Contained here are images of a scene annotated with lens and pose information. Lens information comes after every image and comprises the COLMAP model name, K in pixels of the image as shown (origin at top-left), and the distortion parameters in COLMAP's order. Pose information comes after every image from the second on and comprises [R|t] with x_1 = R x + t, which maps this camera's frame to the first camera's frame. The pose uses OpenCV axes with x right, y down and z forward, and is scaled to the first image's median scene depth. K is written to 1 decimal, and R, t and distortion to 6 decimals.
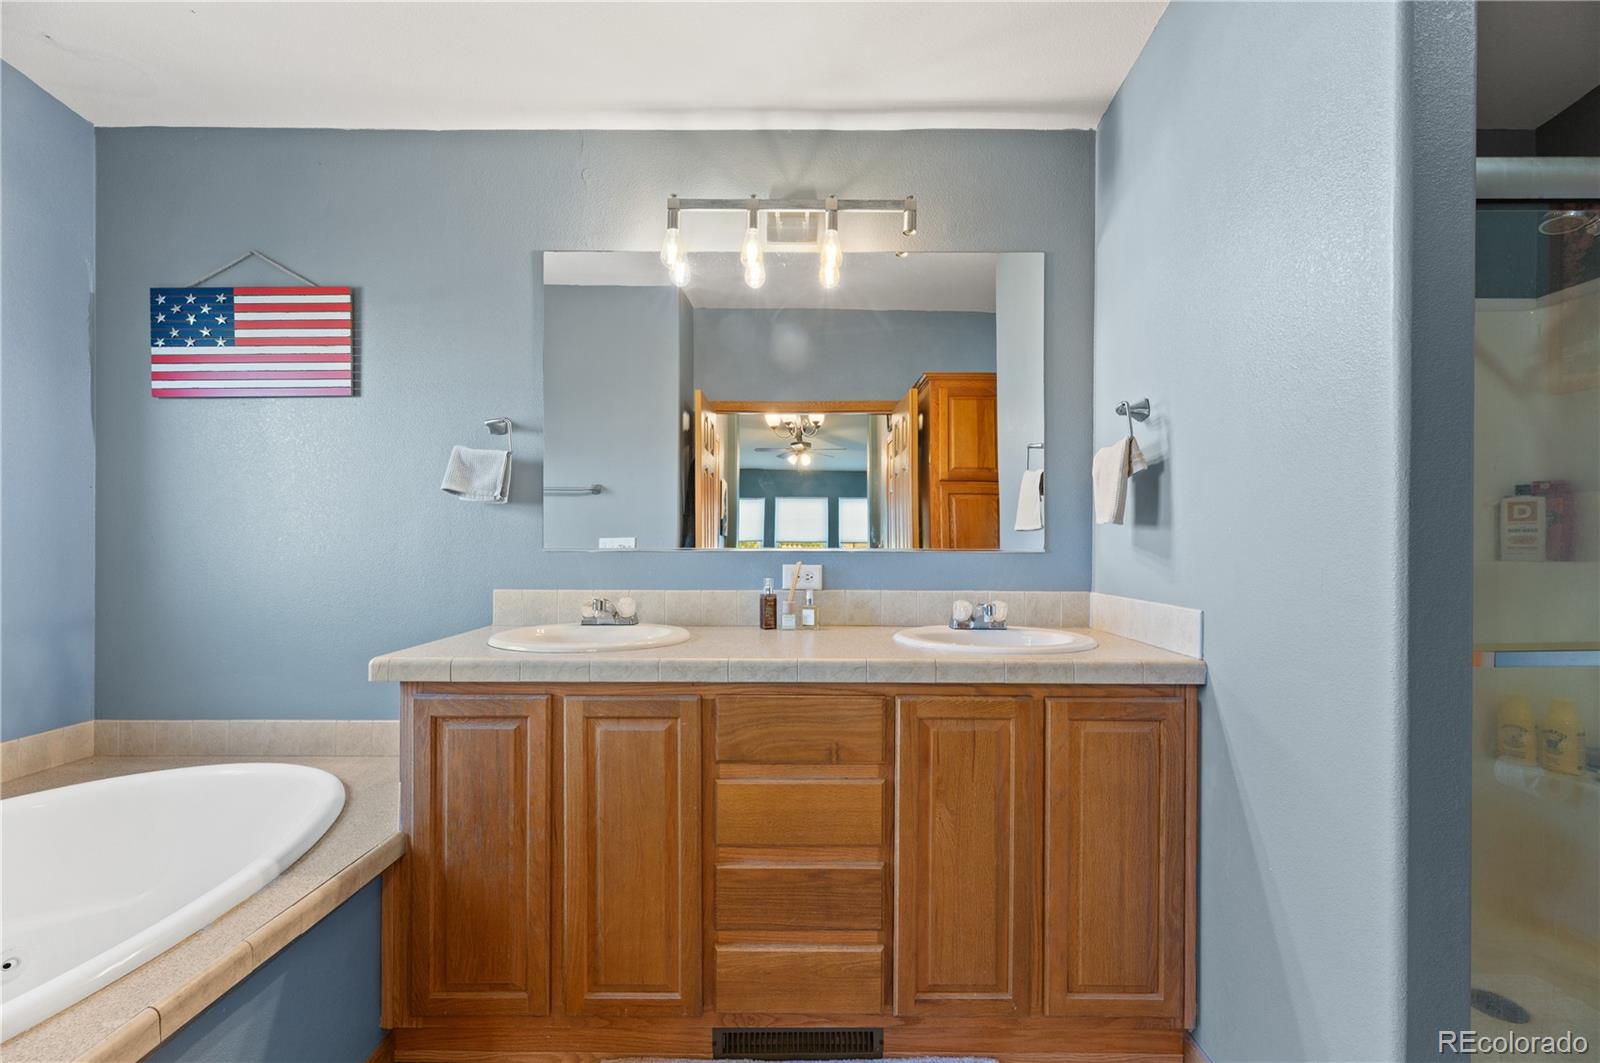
lens RADIAL K [[637.0, 0, 805.1], [0, 637.0, 540.7], [0, 0, 1]] dist [0.002266, 0.000242]
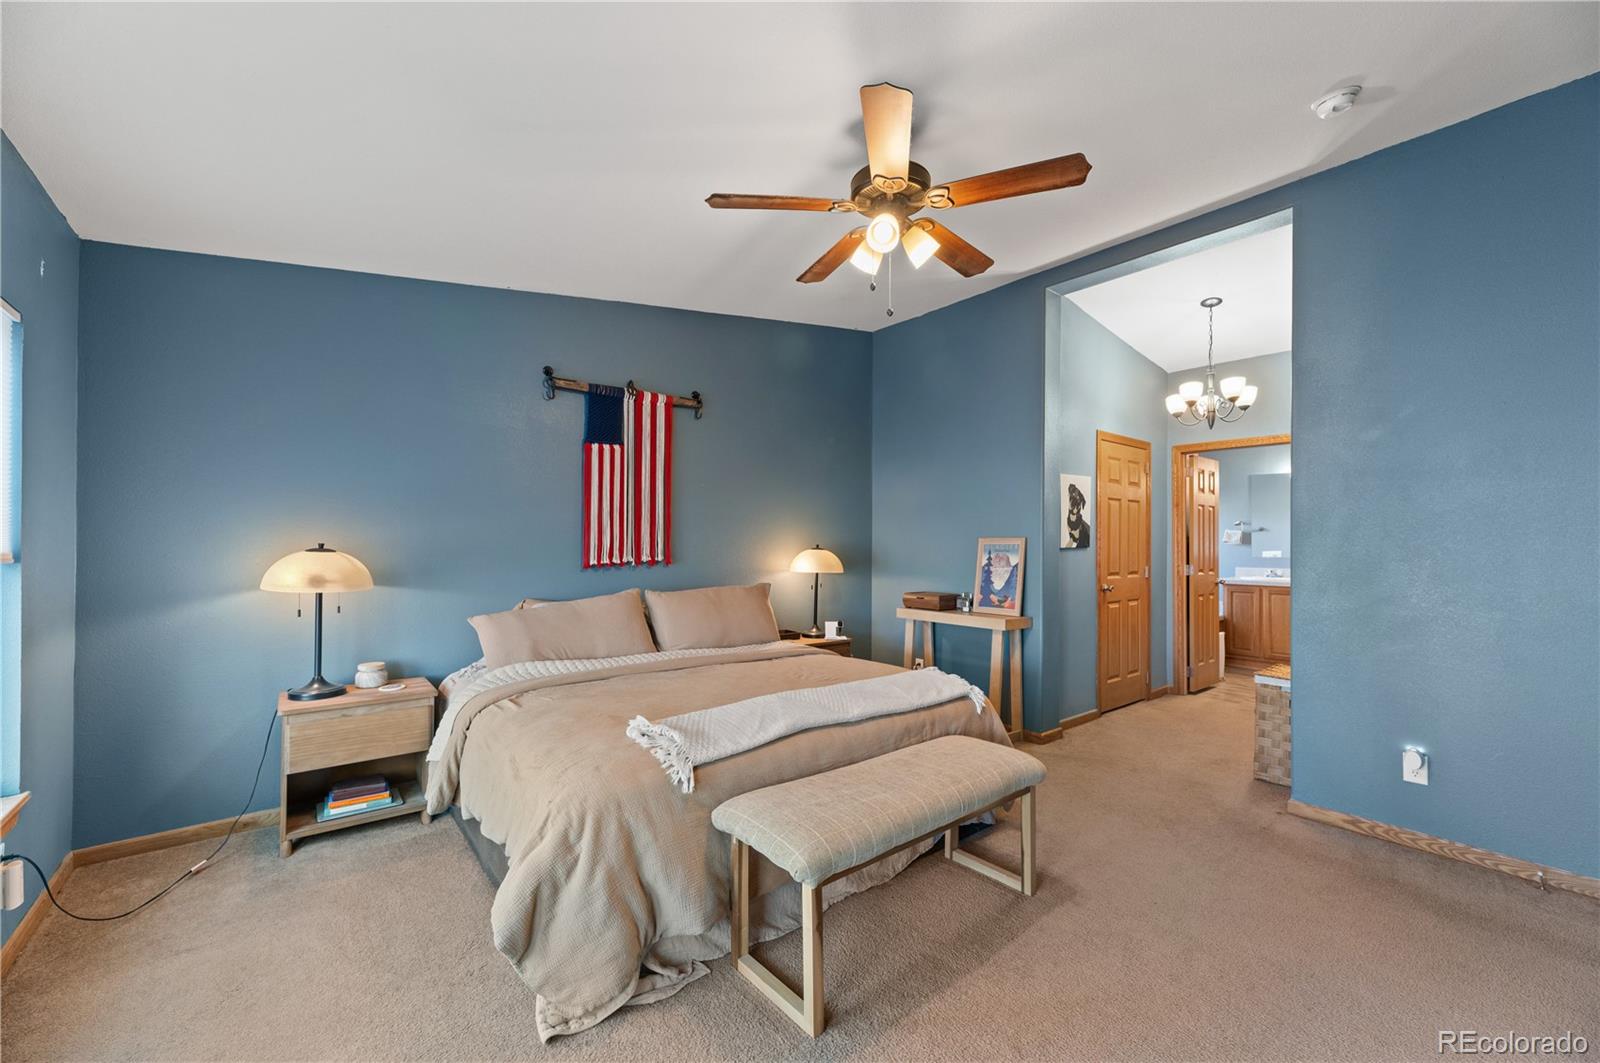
lens RADIAL K [[637.0, 0, 805.1], [0, 637.0, 540.7], [0, 0, 1]] dist [0.002266, 0.000242]
pose [[0.620215, -0.003523, -0.784424, 0.940389], [0.001851, 0.999994, -0.003027, -0.079080], [0.784429, 0.000425, 0.620218, -3.538729]]
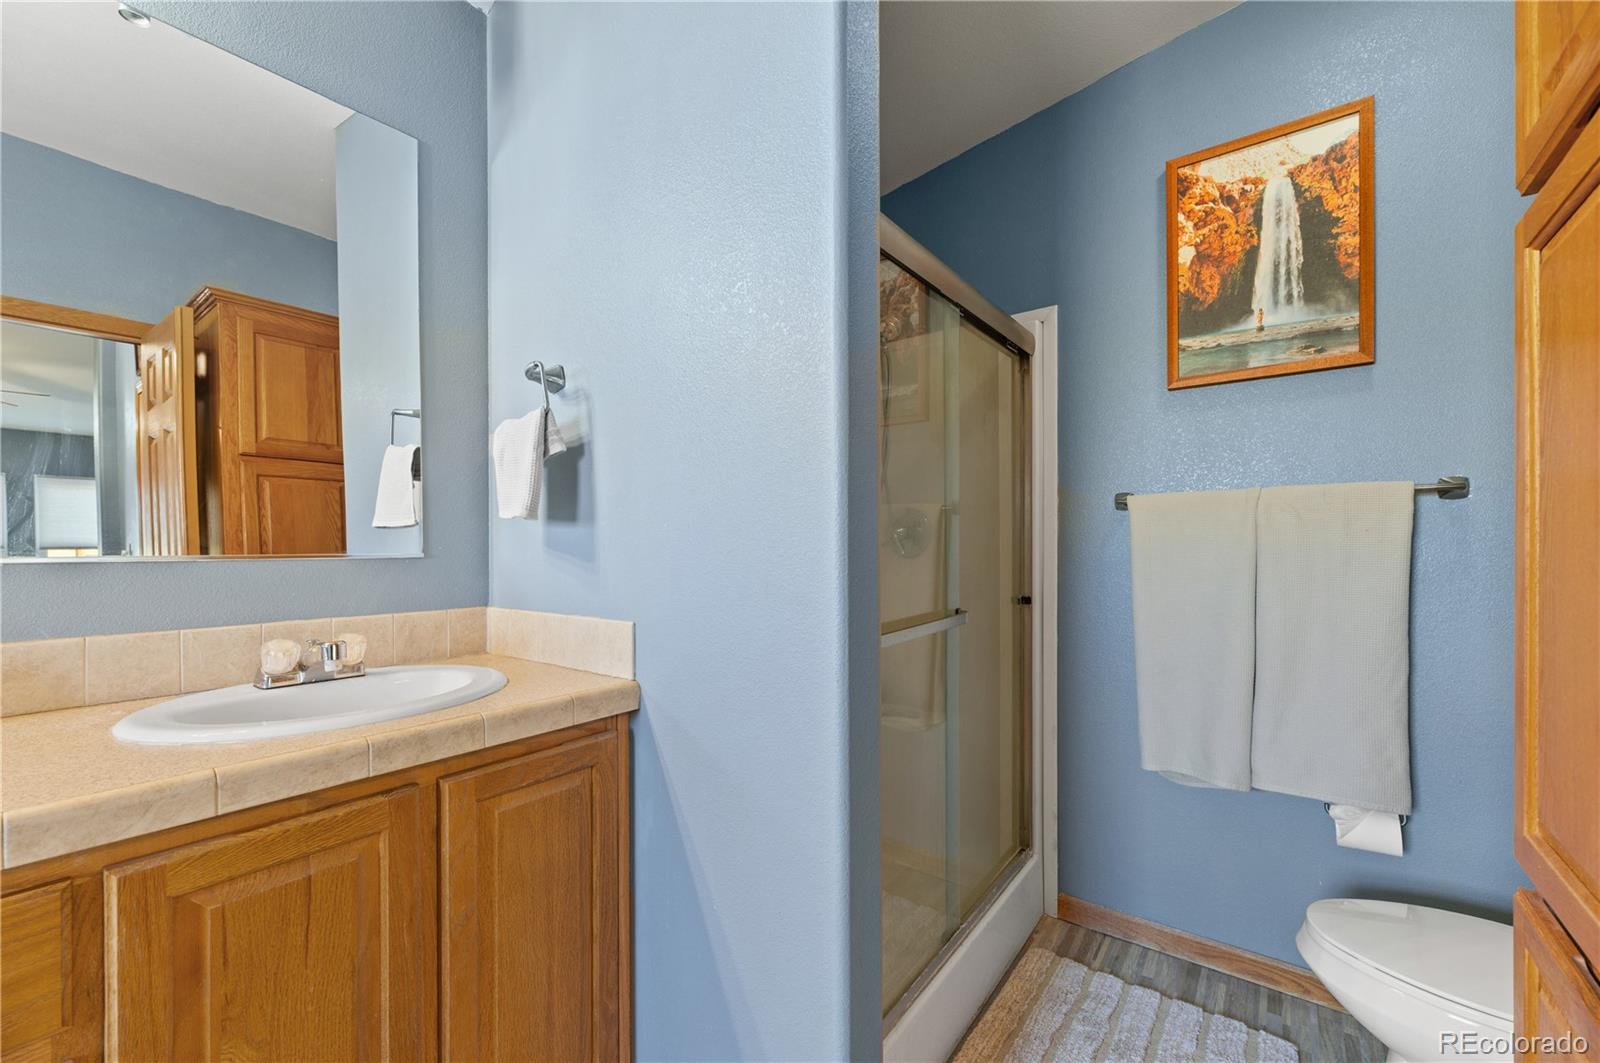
lens RADIAL K [[637.4, 0, 799.4], [0, 637.4, 549.0], [0, 0, 1]] dist [-0.000939, -0.000258]
pose [[0.604470, -0.010682, 0.796556, 0.063060], [0.004351, 0.999939, 0.010107, 0.003593], [-0.796616, -0.002643, 0.604480, 0.239799]]
